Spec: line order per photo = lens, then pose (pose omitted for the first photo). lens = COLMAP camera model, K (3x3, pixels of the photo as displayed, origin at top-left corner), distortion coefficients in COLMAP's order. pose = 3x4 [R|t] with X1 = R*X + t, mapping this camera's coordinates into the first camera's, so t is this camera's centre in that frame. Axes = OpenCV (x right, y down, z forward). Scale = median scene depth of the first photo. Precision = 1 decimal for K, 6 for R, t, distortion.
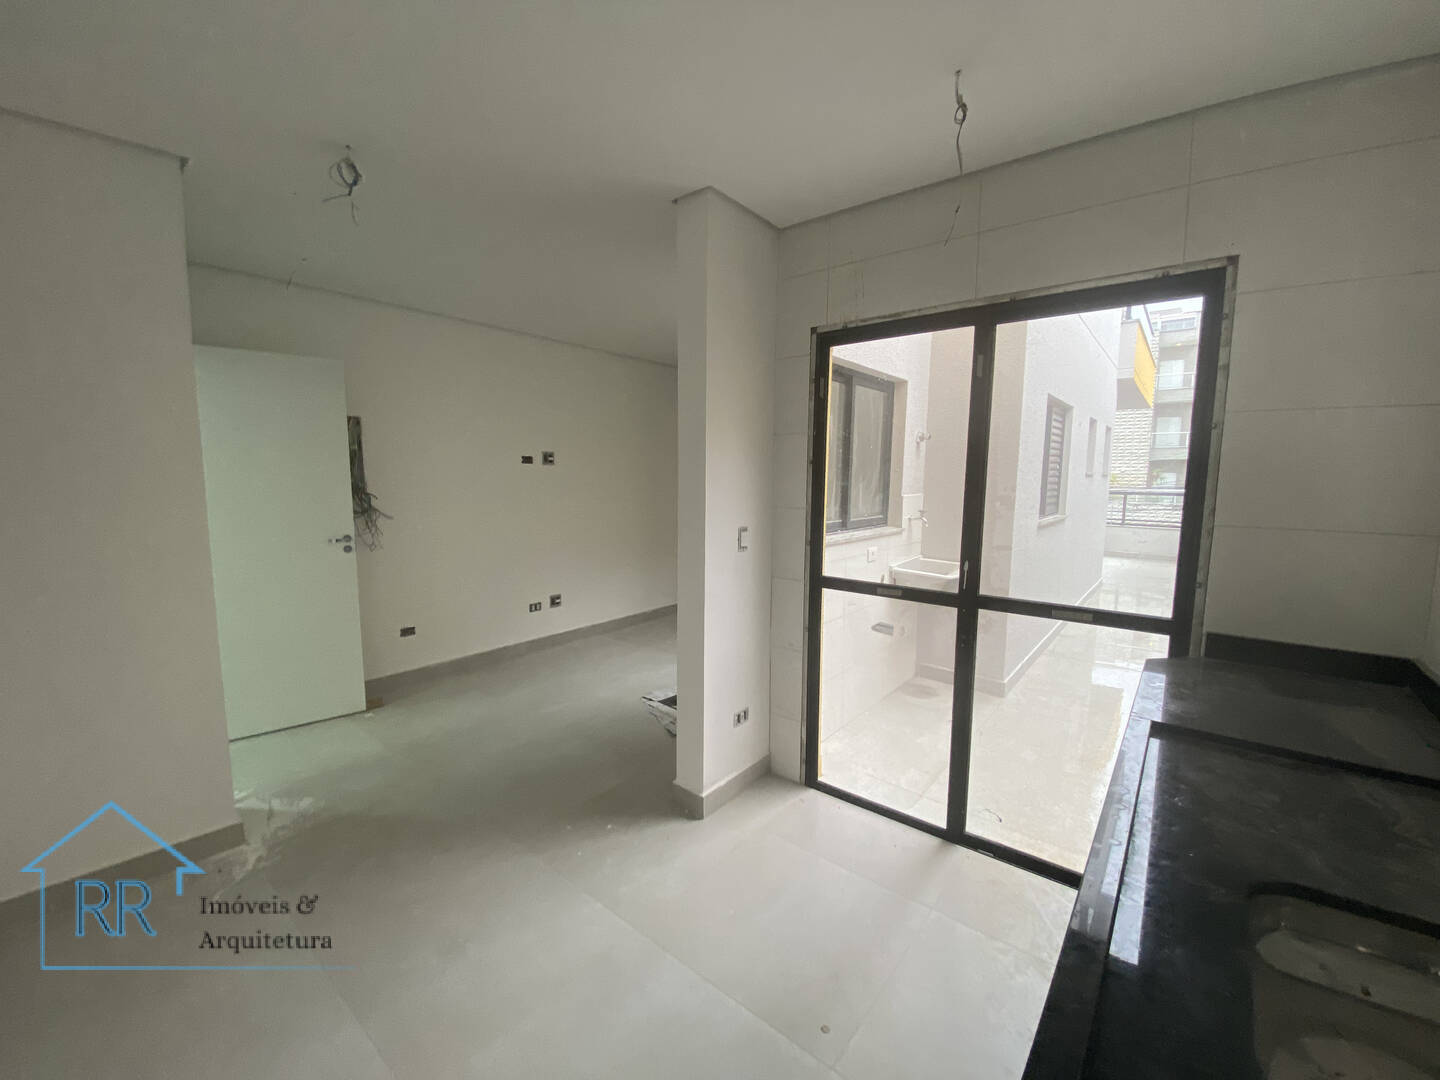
lens RADIAL K [[584.5, 0, 717.1], [0, 584.5, 541.1], [0, 0, 1]] dist [0.023363, -0.020581]
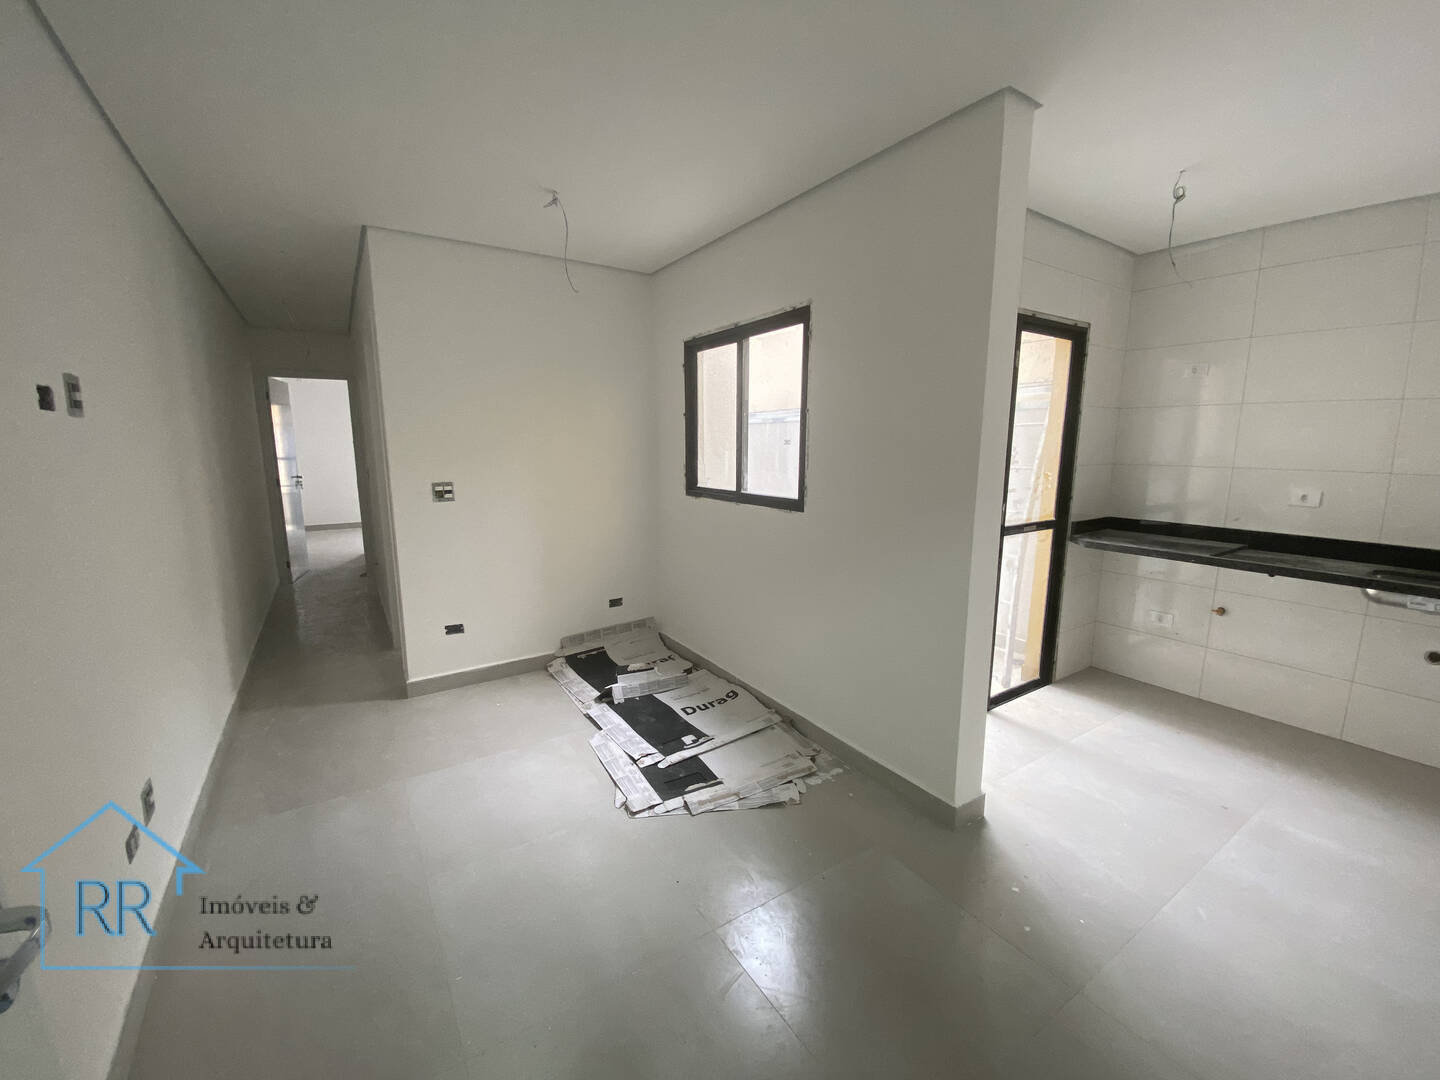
lens RADIAL K [[584.5, 0, 717.1], [0, 584.5, 541.1], [0, 0, 1]] dist [0.023363, -0.020581]
pose [[0.301957, -0.164554, 0.939012, -0.687317], [0.111846, 0.984303, 0.136525, -0.091480], [-0.946738, 0.063800, 0.315622, 0.784484]]
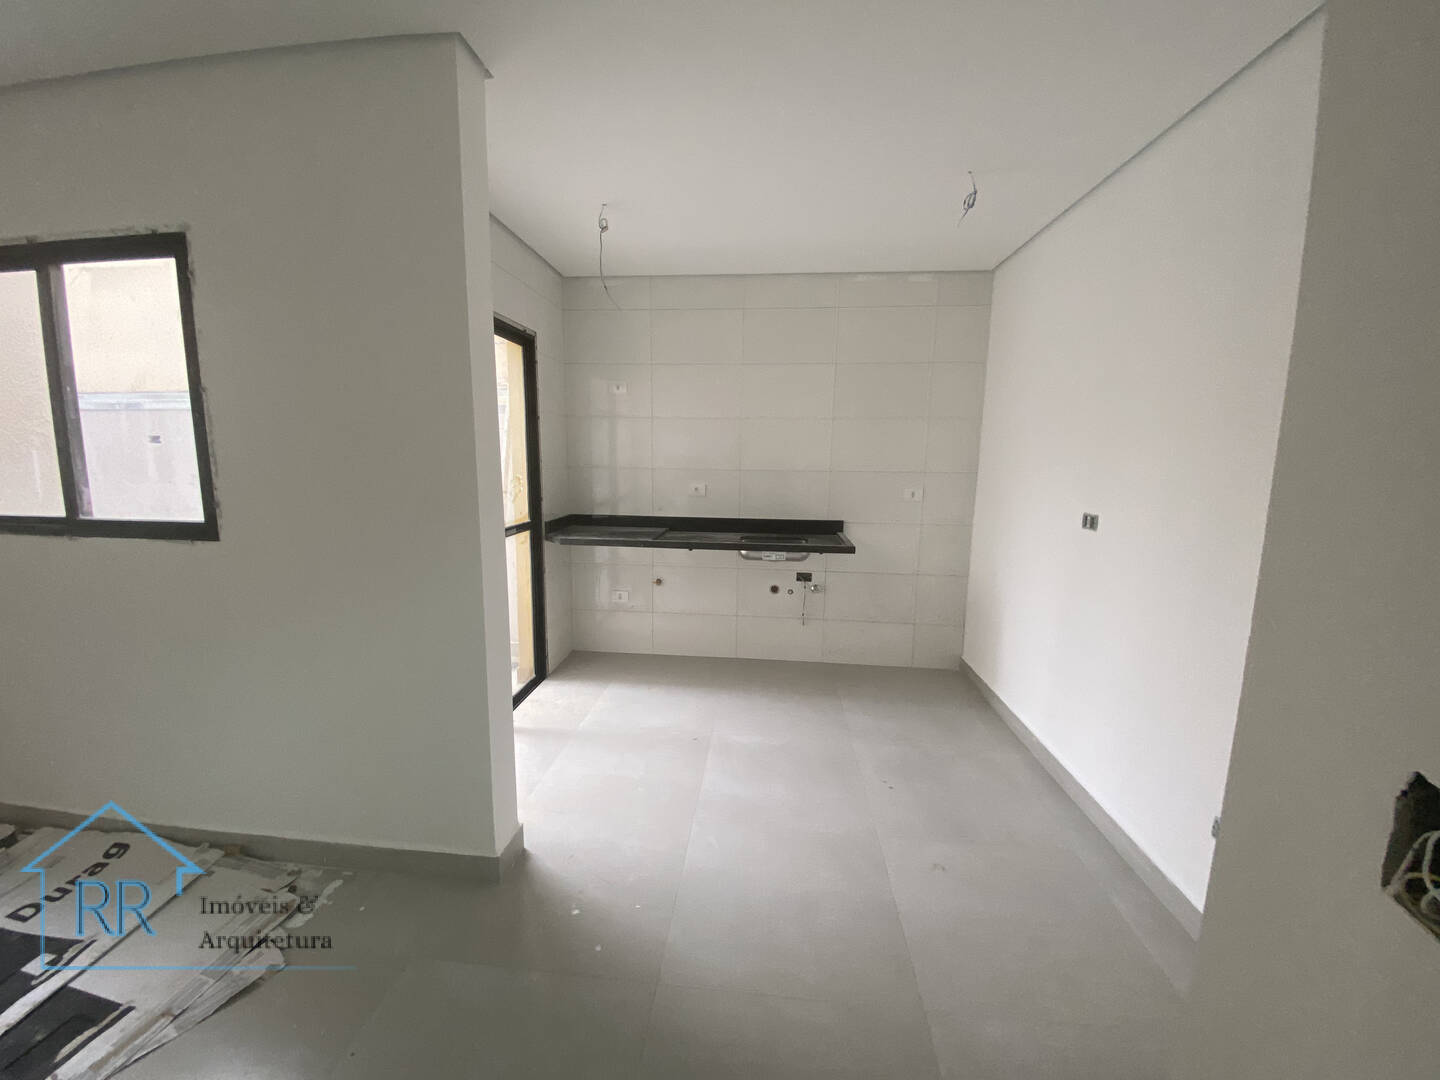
lens RADIAL K [[584.5, 0, 717.1], [0, 584.5, 541.1], [0, 0, 1]] dist [0.023363, -0.020581]
pose [[-0.545974, -0.137606, 0.826425, -0.596757], [0.083039, 0.972674, 0.216817, -0.086859], [-0.833677, 0.187002, -0.519628, 0.818864]]
